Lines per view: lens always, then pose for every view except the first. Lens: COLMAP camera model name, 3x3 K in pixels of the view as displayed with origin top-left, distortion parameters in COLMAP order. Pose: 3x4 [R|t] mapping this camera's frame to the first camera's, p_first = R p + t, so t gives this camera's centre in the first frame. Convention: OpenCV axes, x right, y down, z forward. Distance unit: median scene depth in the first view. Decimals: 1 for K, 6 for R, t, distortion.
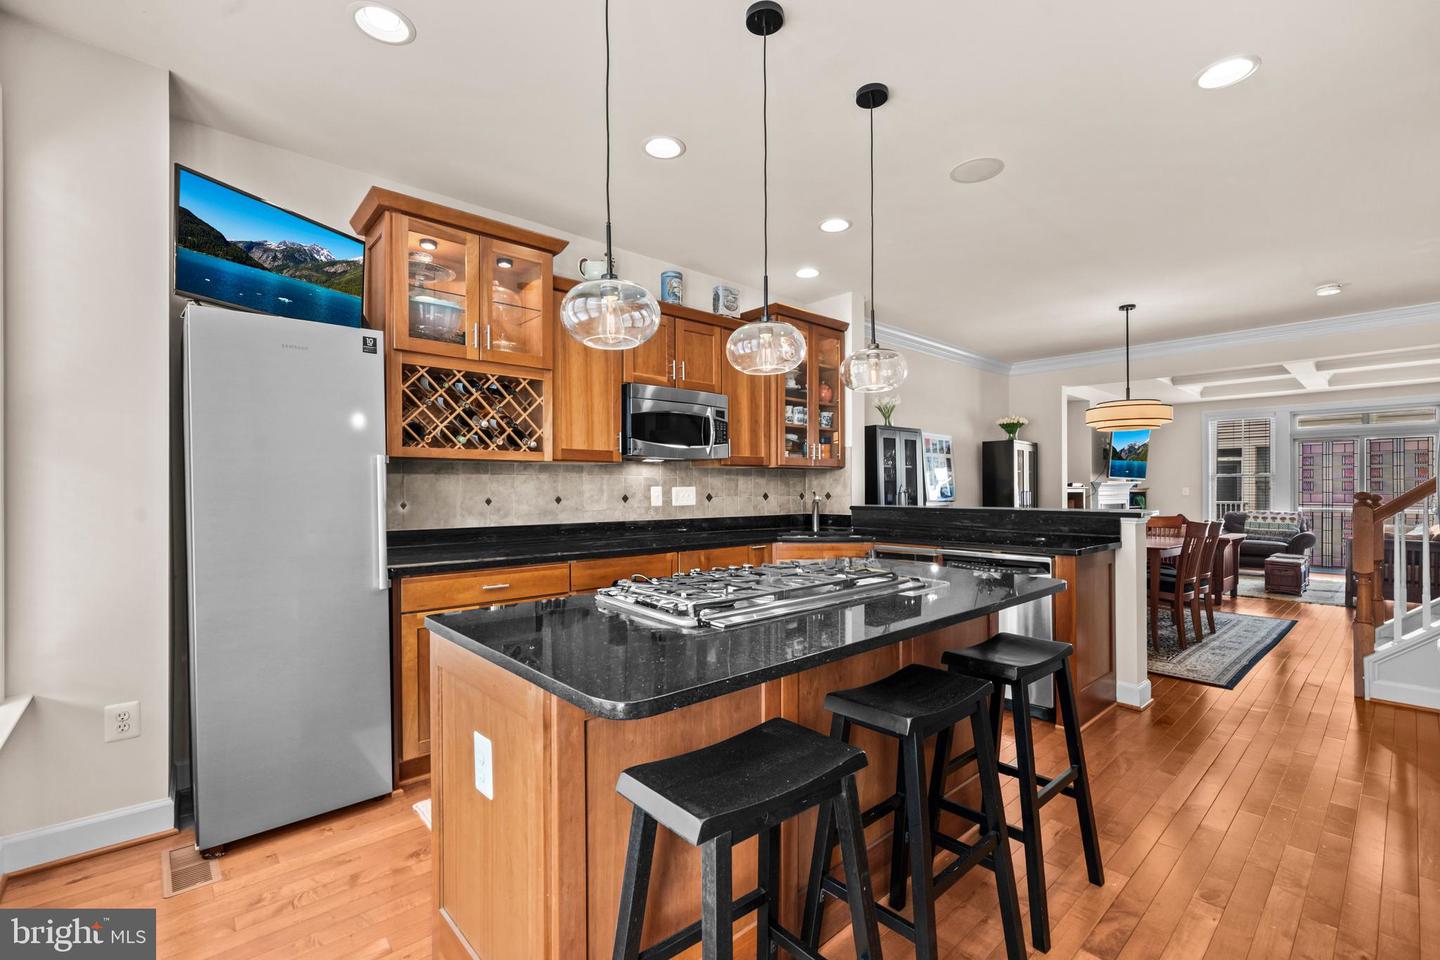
lens RADIAL K [[622.8, 0, 701.4], [0, 622.8, 488.5], [0, 0, 1]] dist [0.000444, -0.001053]
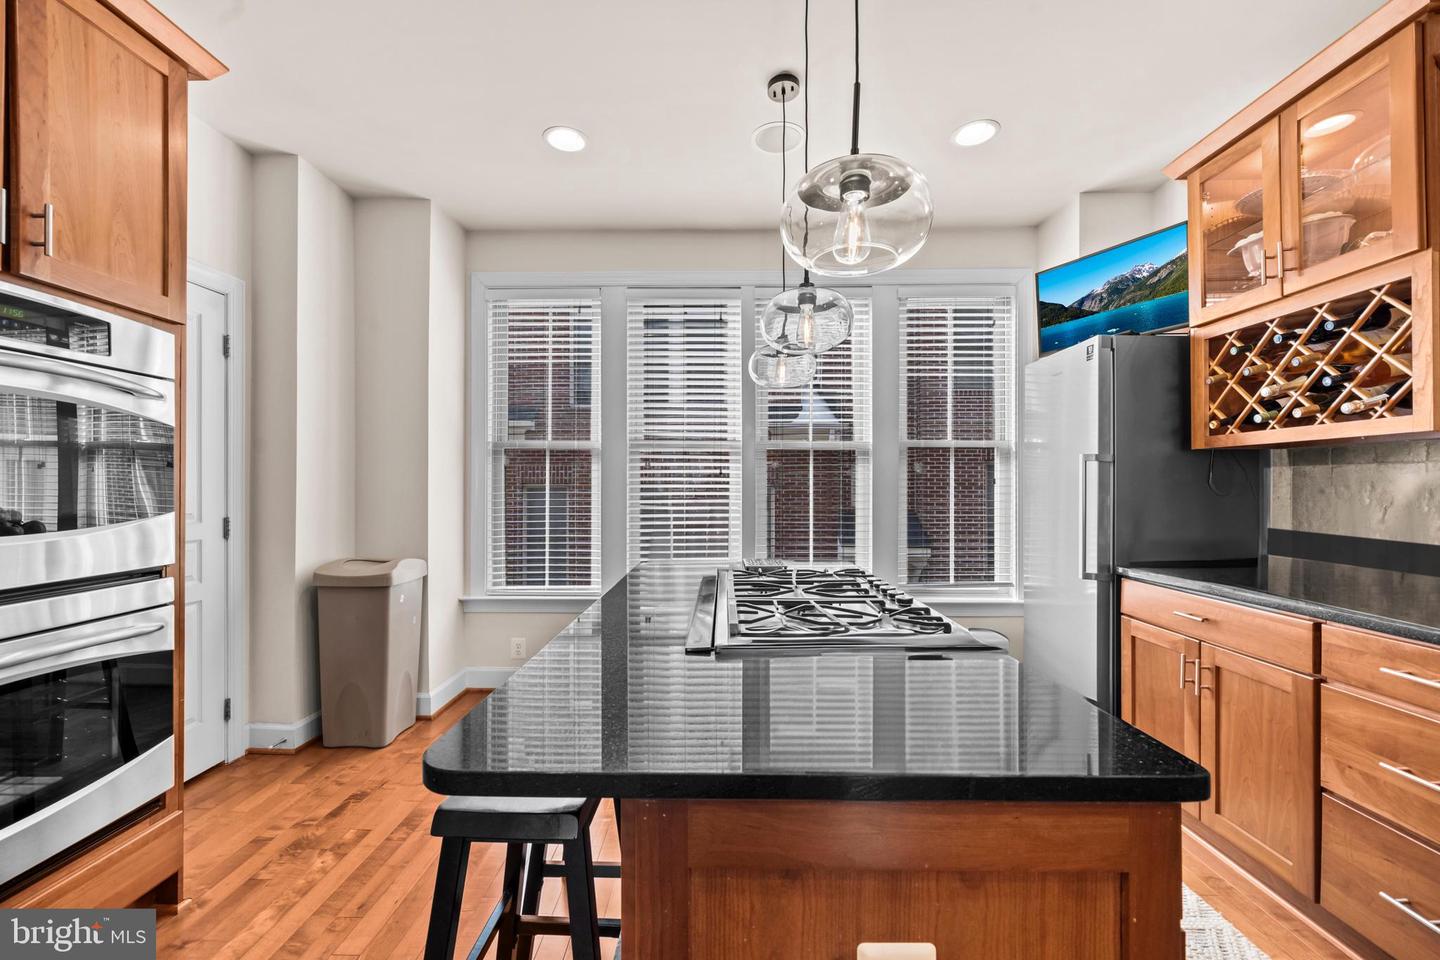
lens RADIAL K [[567.6, 0, 728.2], [0, 567.6, 485.1], [0, 0, 1]] dist [-0.002128, -0.001418]
pose [[-0.659011, -0.001371, -0.752132, 0.382933], [-0.000017, 0.999998, -0.001809, 0.000035], [0.752133, -0.001179, -0.659010, 0.708986]]
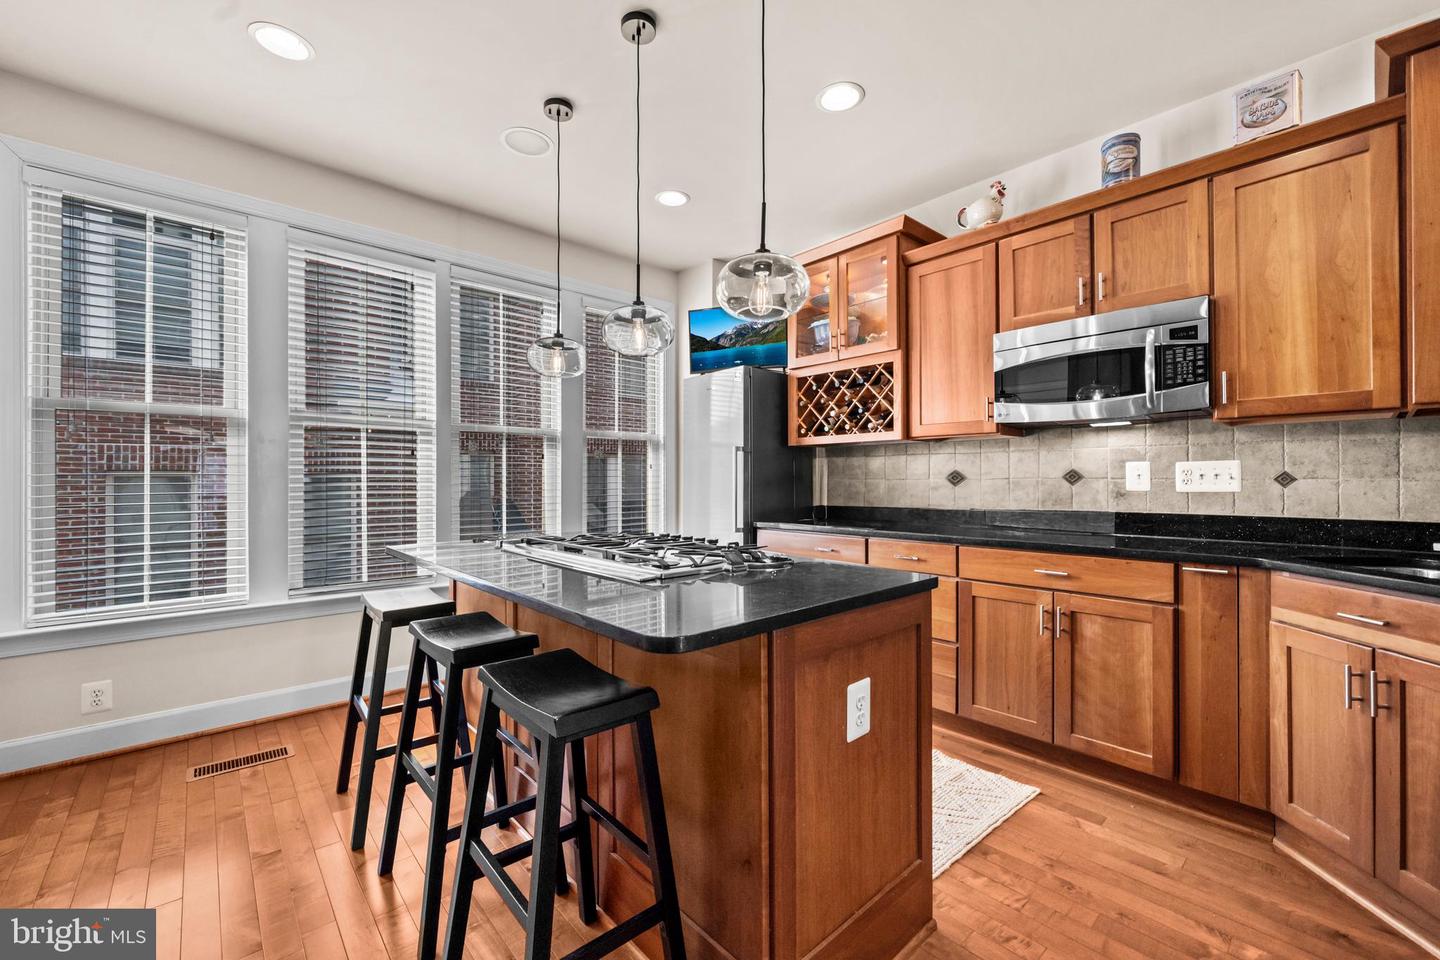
lens RADIAL K [[567.6, 0, 715.9], [0, 567.6, 479.6], [0, 0, 1]] dist [-0.002128, -0.001418]
pose [[0.020655, 0.001287, -0.999786, 0.548887], [0.000864, 0.999999, 0.001305, 0.015508], [0.999786, -0.000891, 0.020653, 0.553464]]
